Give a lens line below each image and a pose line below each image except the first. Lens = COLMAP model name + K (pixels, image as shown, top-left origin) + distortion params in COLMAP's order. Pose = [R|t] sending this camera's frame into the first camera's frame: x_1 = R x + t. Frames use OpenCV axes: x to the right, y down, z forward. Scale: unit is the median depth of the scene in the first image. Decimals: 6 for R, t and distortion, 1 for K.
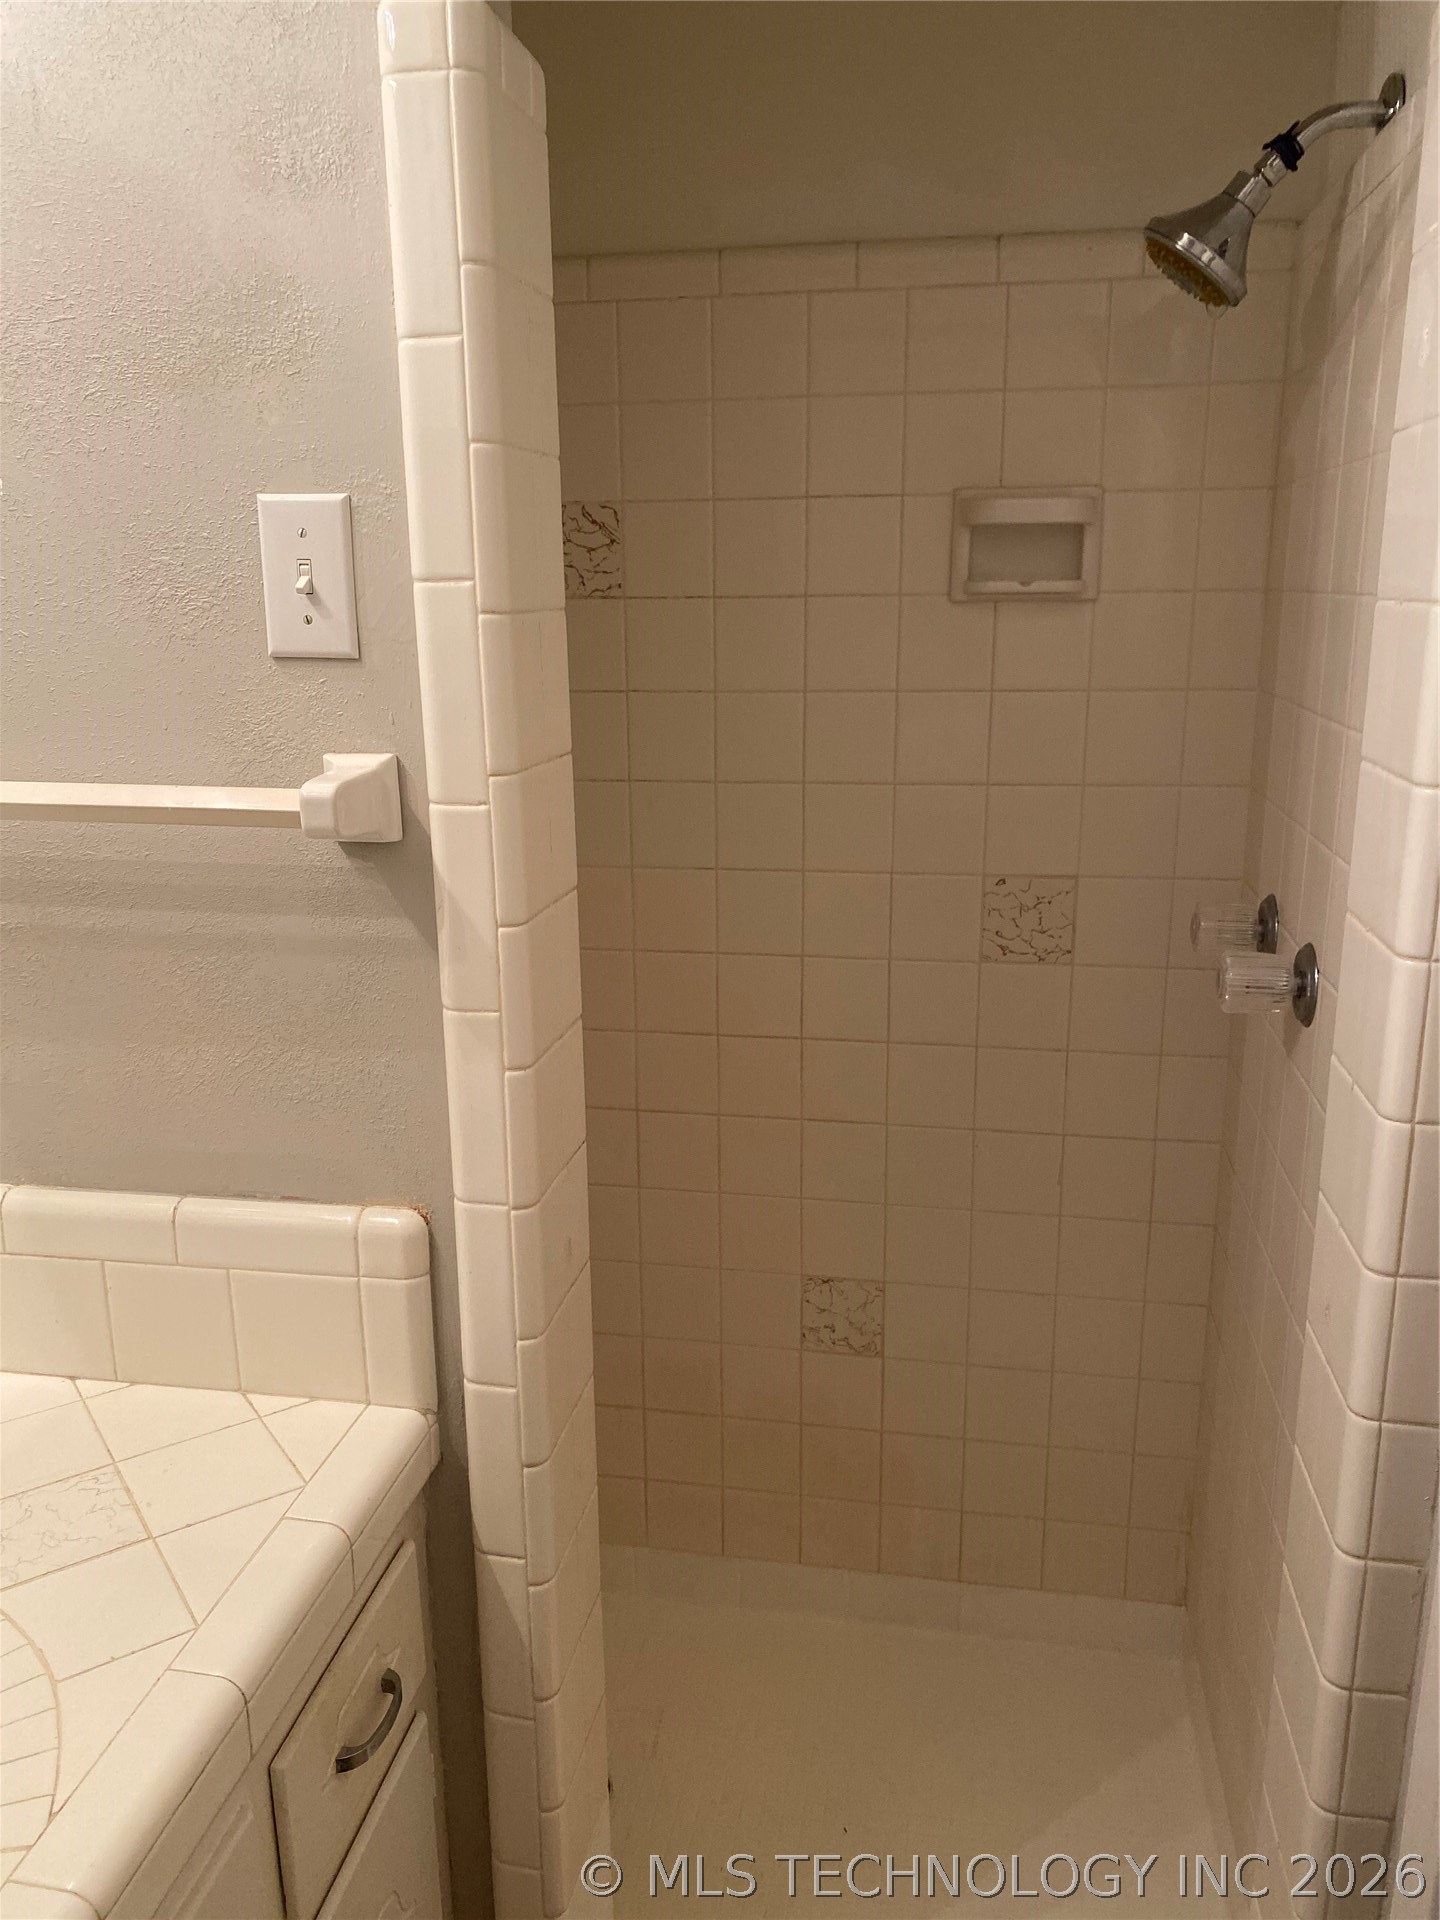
lens RADIAL K [[1475.7, 0, 720.5], [0, 1475.7, 963.4], [0, 0, 1]] dist [0.006661, 0.002057]
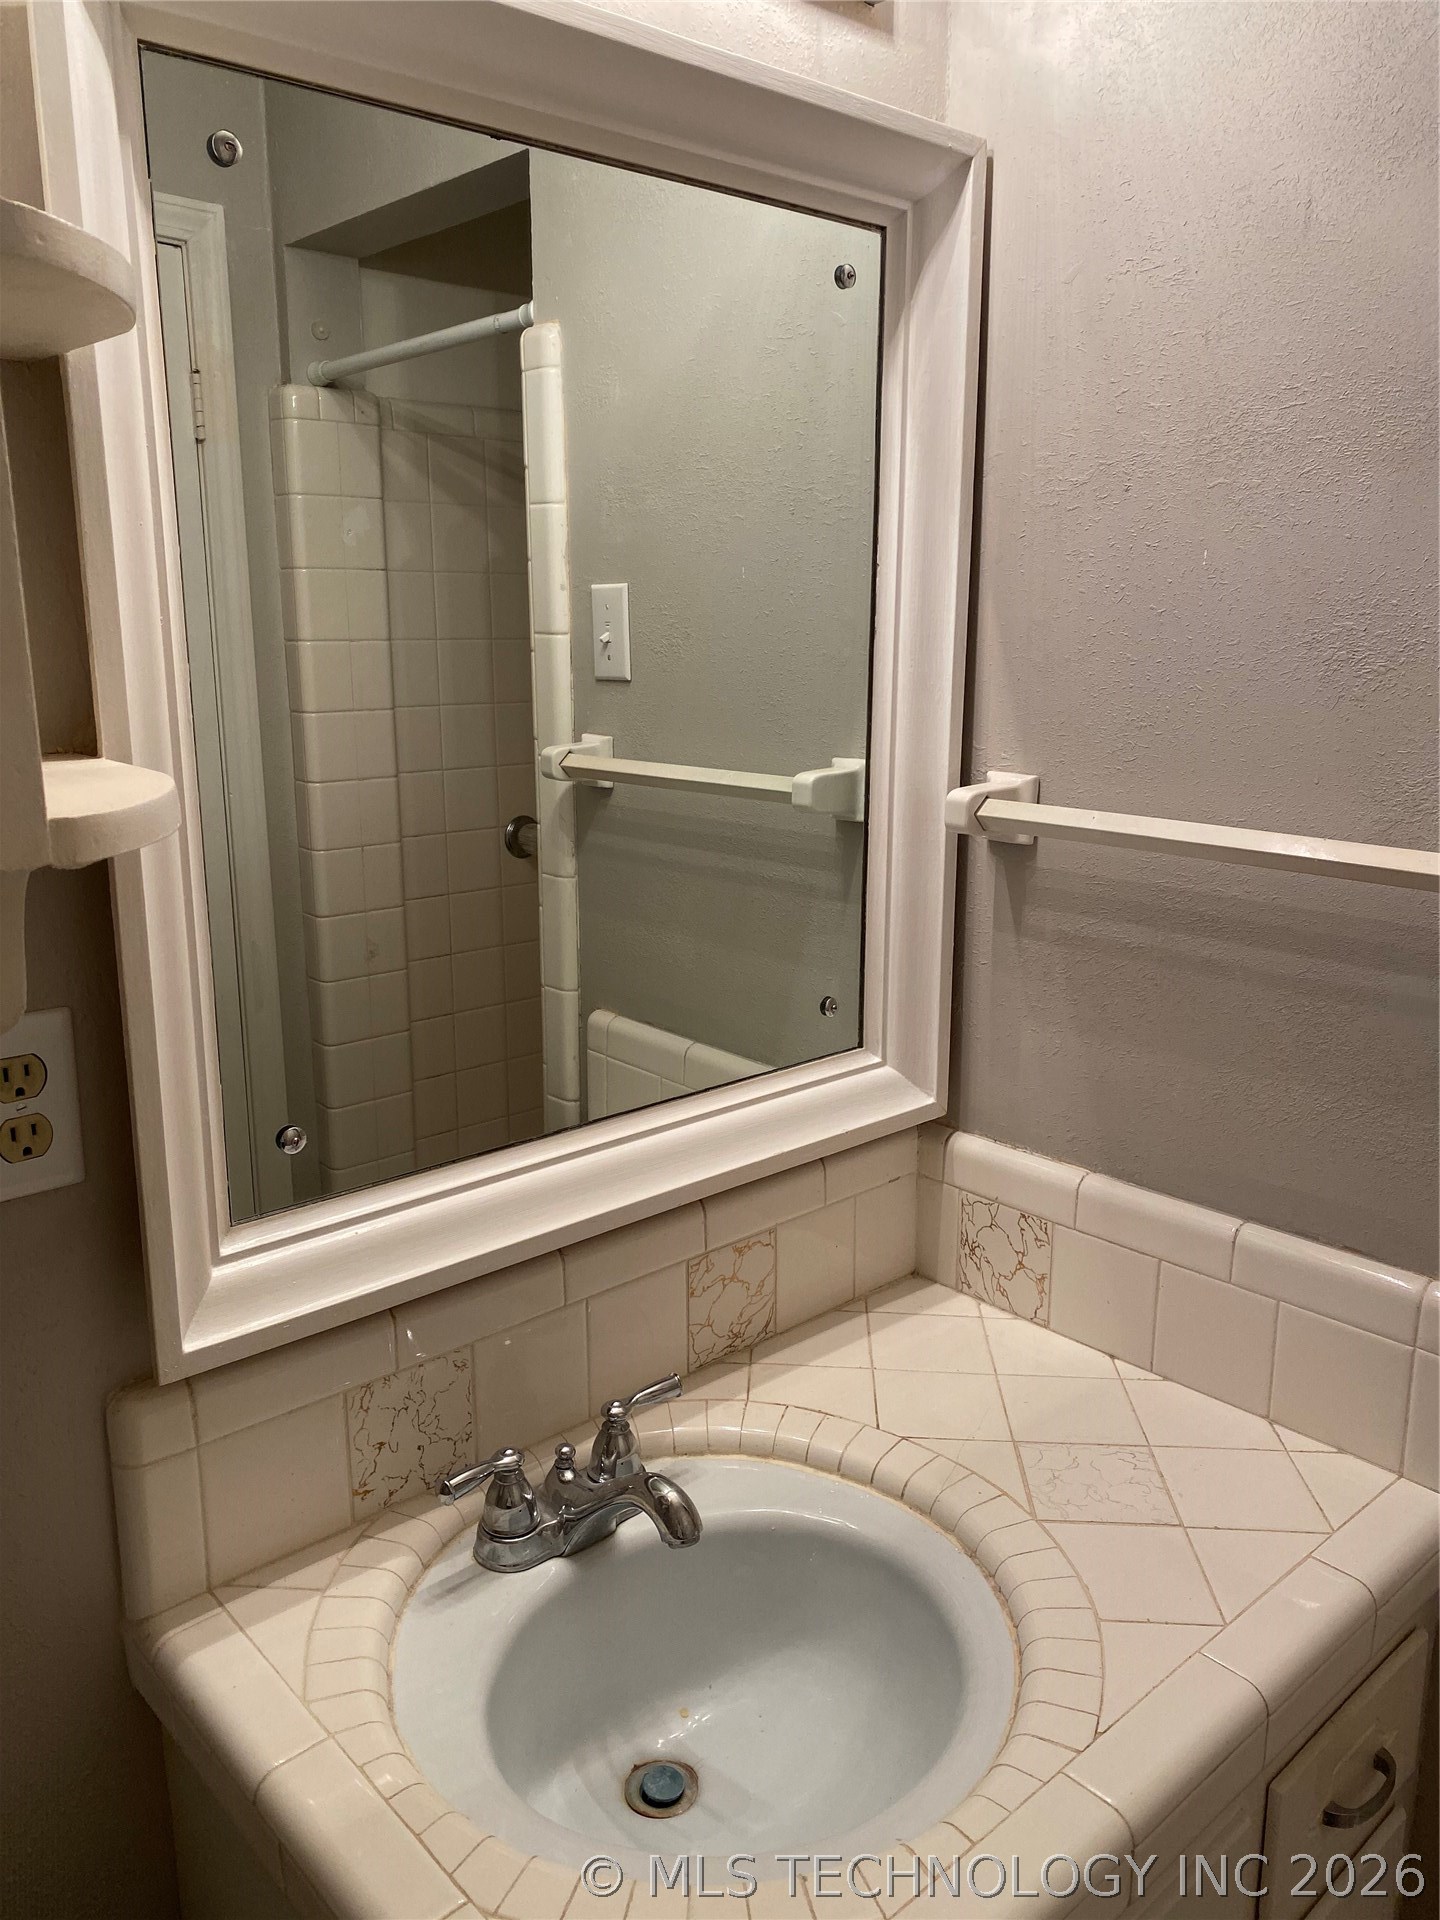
lens RADIAL K [[1475.7, 0, 723.9], [0, 1475.7, 956.1], [0, 0, 1]] dist [0.006661, 0.002057]
pose [[0.798073, 0.150113, -0.583562, -0.080106], [-0.165599, 0.985820, 0.027117, 0.004633], [0.579358, 0.074995, 0.811615, -0.094073]]
